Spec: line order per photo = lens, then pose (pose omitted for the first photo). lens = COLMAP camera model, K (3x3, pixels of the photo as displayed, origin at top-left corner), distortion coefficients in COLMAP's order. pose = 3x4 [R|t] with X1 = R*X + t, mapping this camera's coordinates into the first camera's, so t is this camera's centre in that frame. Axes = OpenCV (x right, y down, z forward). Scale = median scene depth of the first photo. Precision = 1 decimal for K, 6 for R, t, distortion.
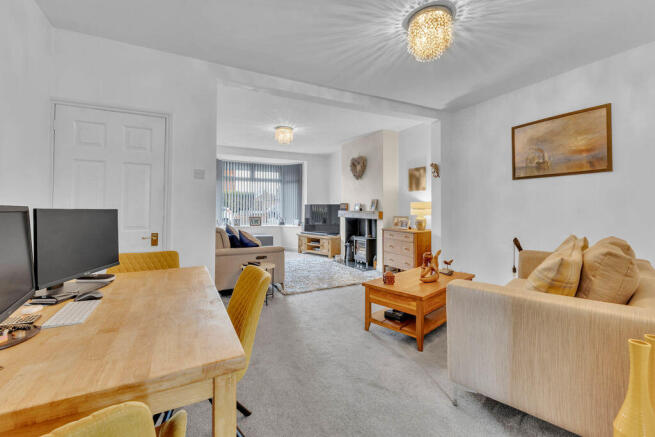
lens RADIAL K [[278.2, 0, 324.1], [0, 278.2, 211.9], [0, 0, 1]] dist [0.001646, 0.000053]
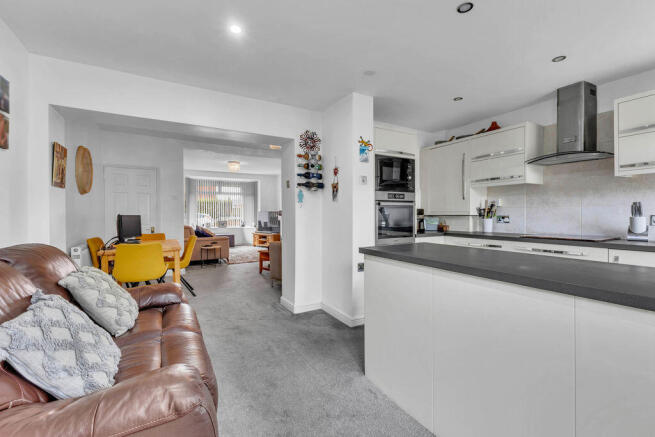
lens RADIAL K [[278.2, 0, 331.2], [0, 278.2, 219.3], [0, 0, 1]] dist [0.001646, 0.000053]
pose [[0.997902, -0.005884, 0.064476, 0.208741], [0.005472, 0.999964, 0.006557, 0.005642], [-0.064512, -0.006190, 0.997898, -0.412527]]
